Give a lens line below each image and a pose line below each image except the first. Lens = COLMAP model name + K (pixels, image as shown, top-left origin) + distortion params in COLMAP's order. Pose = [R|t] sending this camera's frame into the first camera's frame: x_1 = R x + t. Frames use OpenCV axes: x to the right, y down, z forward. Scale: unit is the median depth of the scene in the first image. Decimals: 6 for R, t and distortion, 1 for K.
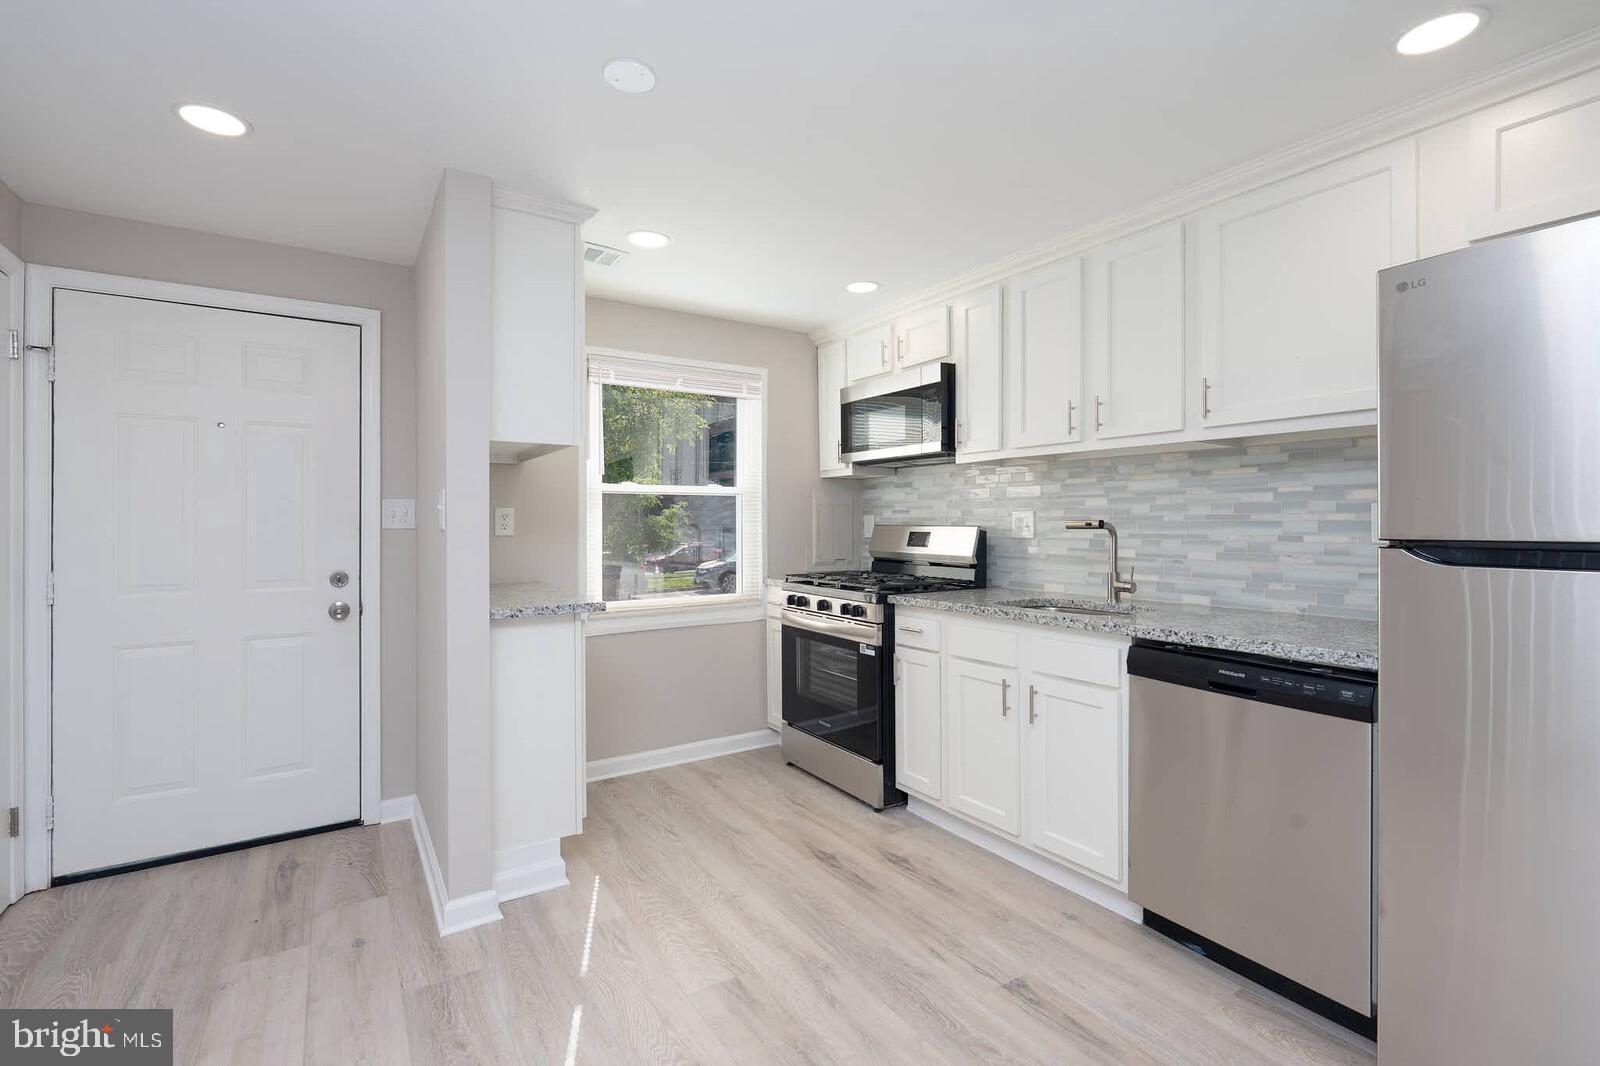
lens RADIAL K [[712.7, 0, 800.0], [0, 712.7, 528.3], [0, 0, 1]] dist [-0.001469, -0.000242]
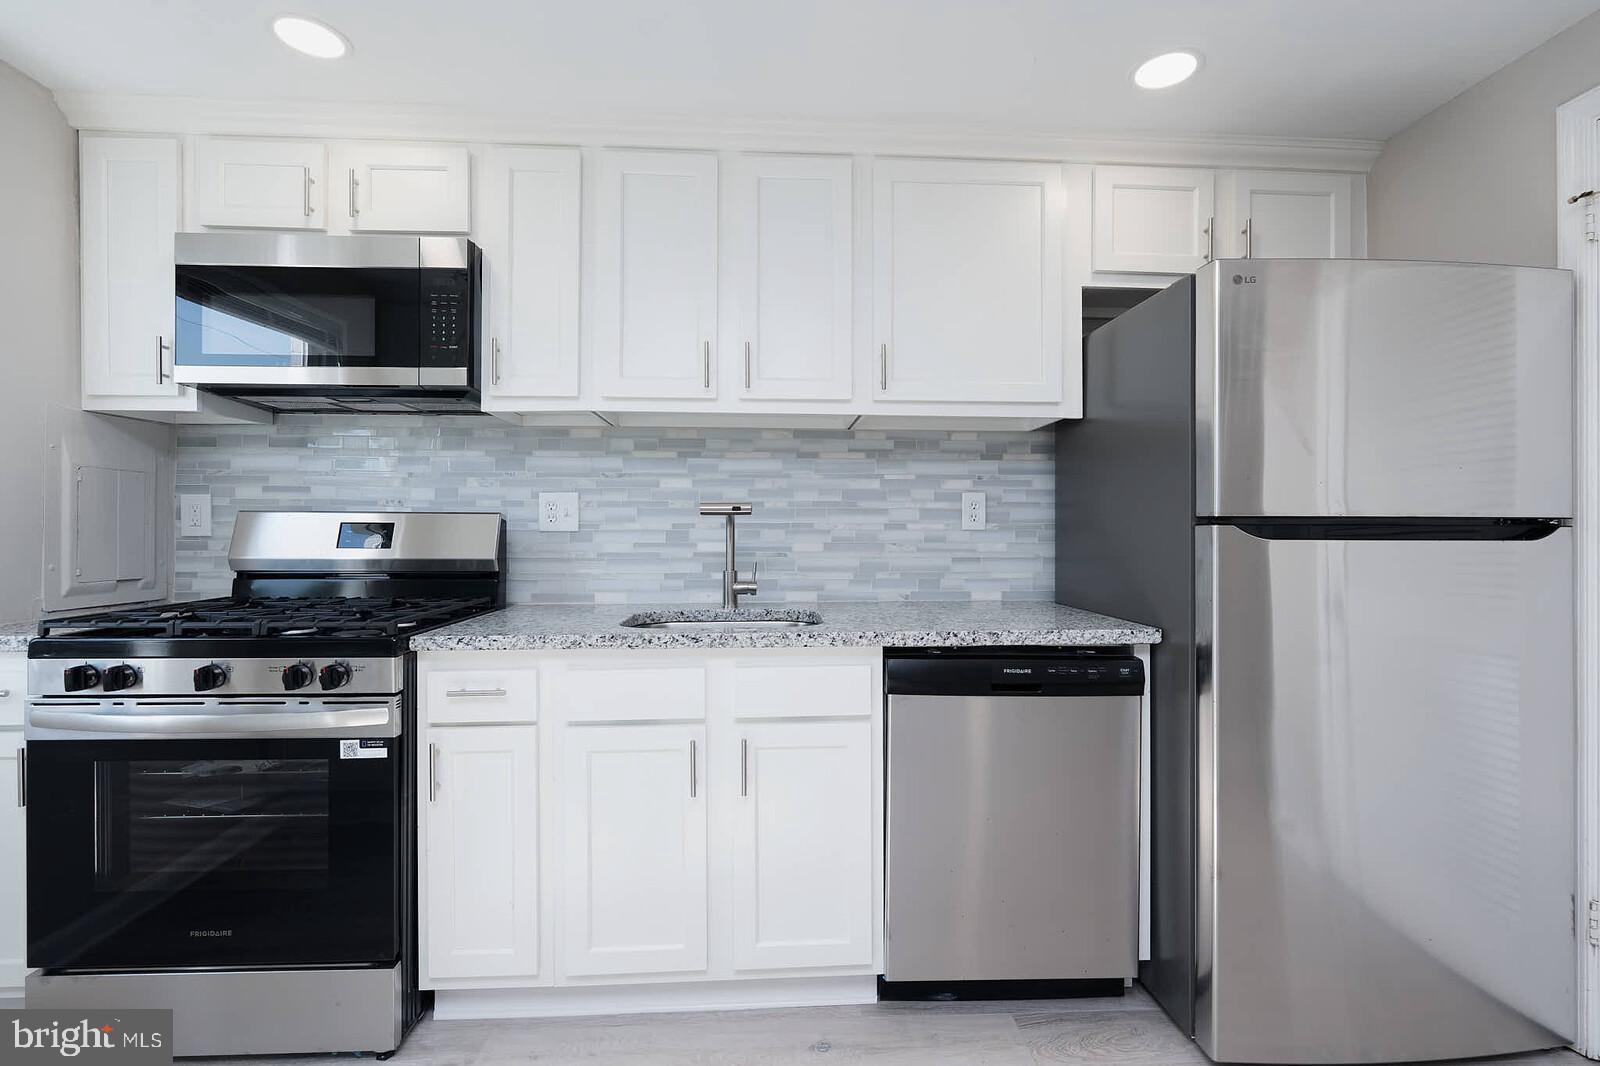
lens RADIAL K [[712.7, 0, 800.0], [0, 712.7, 528.3], [0, 0, 1]] dist [-0.001469, -0.000242]
pose [[0.504716, 0.002833, 0.863281, -0.212914], [0.003635, 0.999979, -0.005407, 0.019322], [-0.863278, 0.005867, 0.504695, 0.541157]]
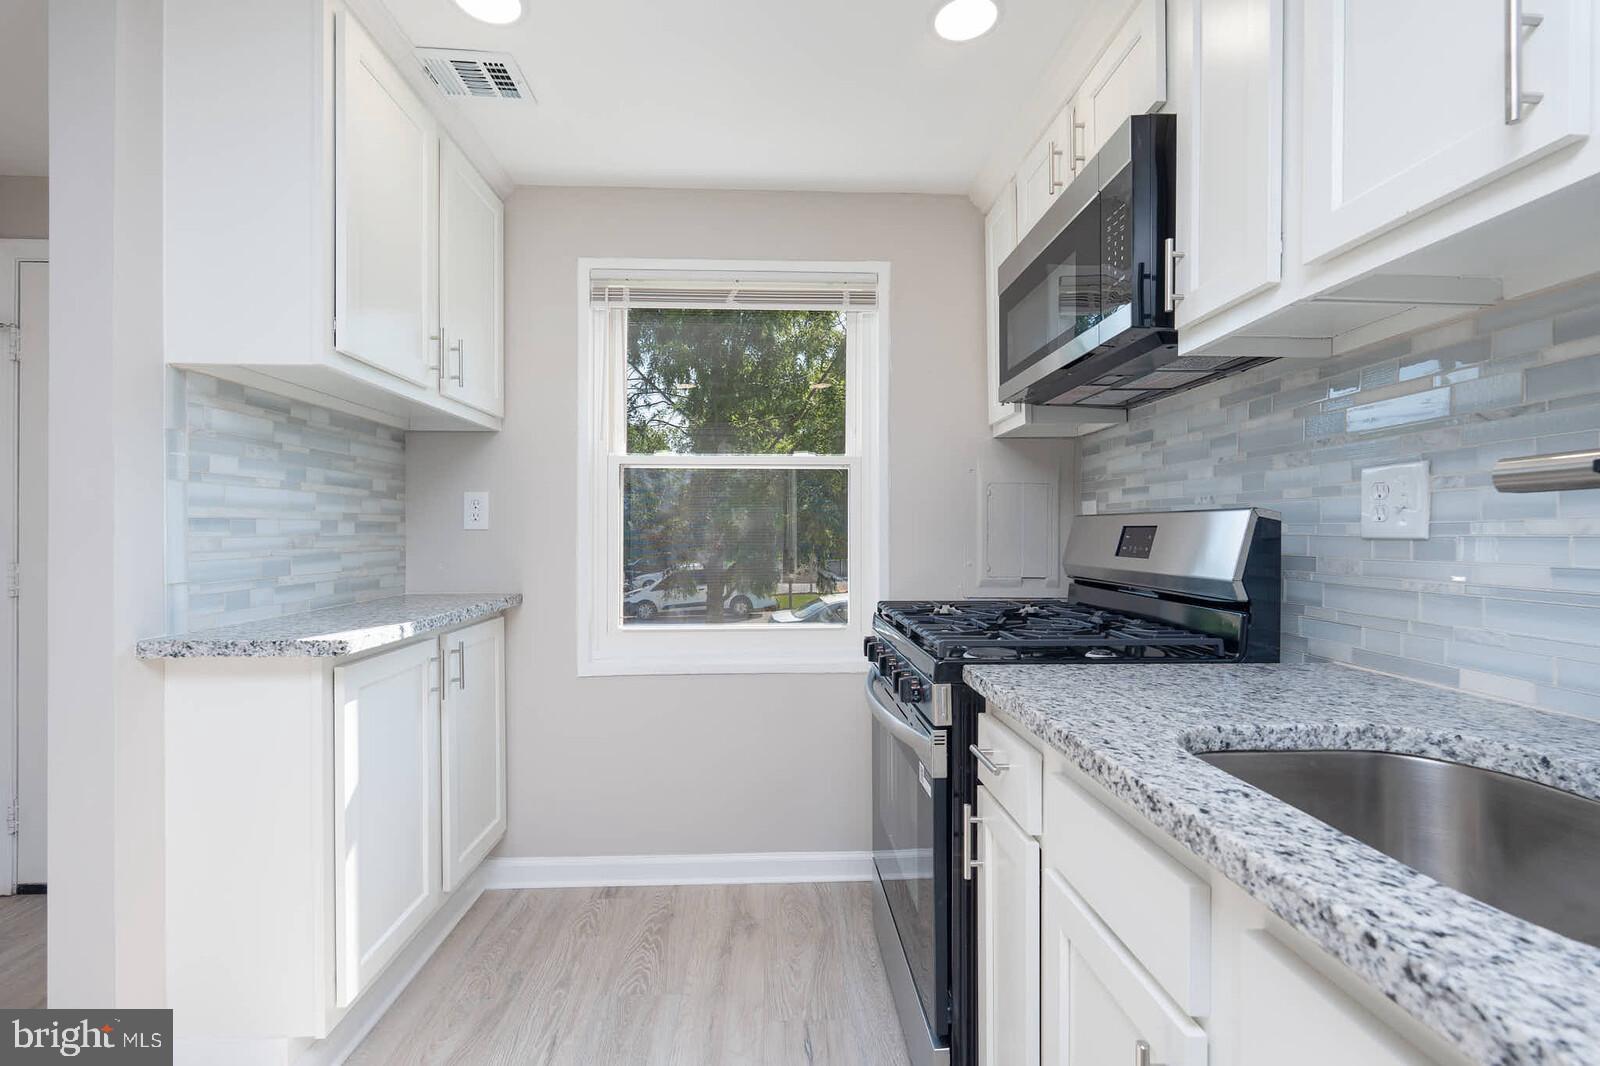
lens RADIAL K [[700.1, 0, 799.3], [0, 700.1, 538.2], [0, 0, 1]] dist [-0.001762, -0.000093]
pose [[0.861366, 0.006152, -0.507948, 0.285604], [-0.006817, 0.999977, 0.000550, 0.019687], [0.507940, 0.002989, 0.861388, 0.654420]]
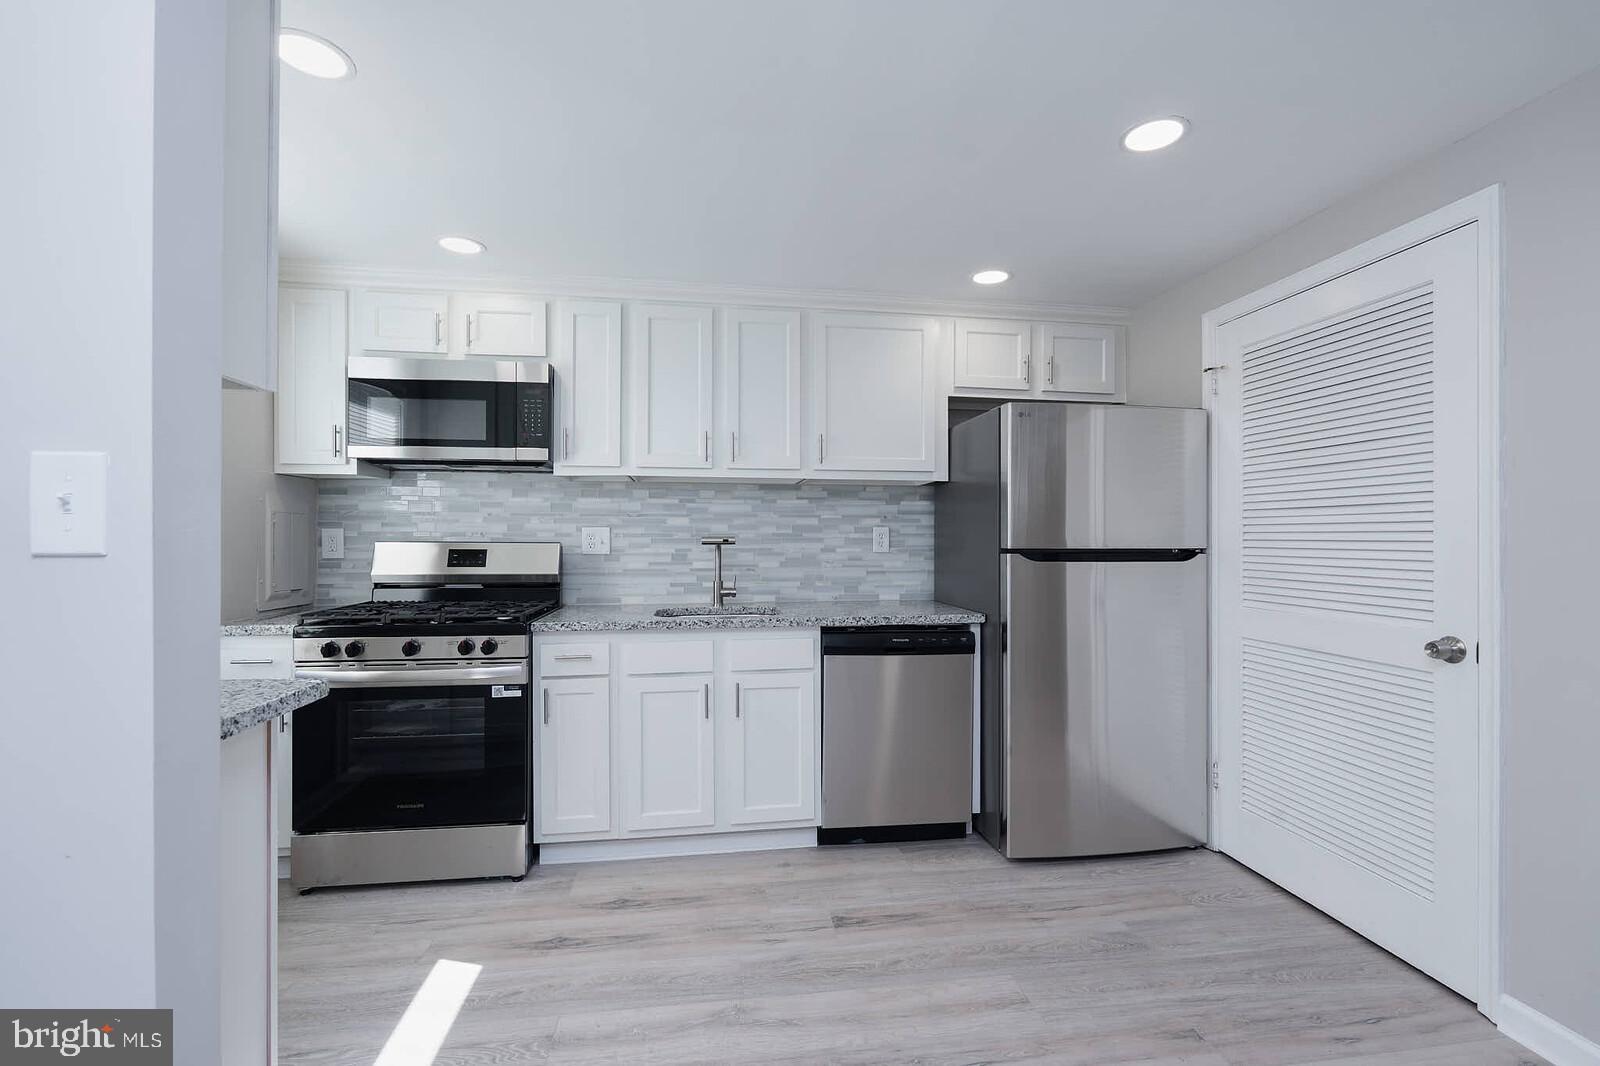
lens RADIAL K [[700.1, 0, 799.3], [0, 700.1, 538.2], [0, 0, 1]] dist [-0.001762, -0.000093]
pose [[0.424818, 0.001898, 0.905277, -0.569228], [0.004476, 0.999981, -0.004197, -0.003950], [-0.905268, 0.005835, 0.424802, 0.390324]]
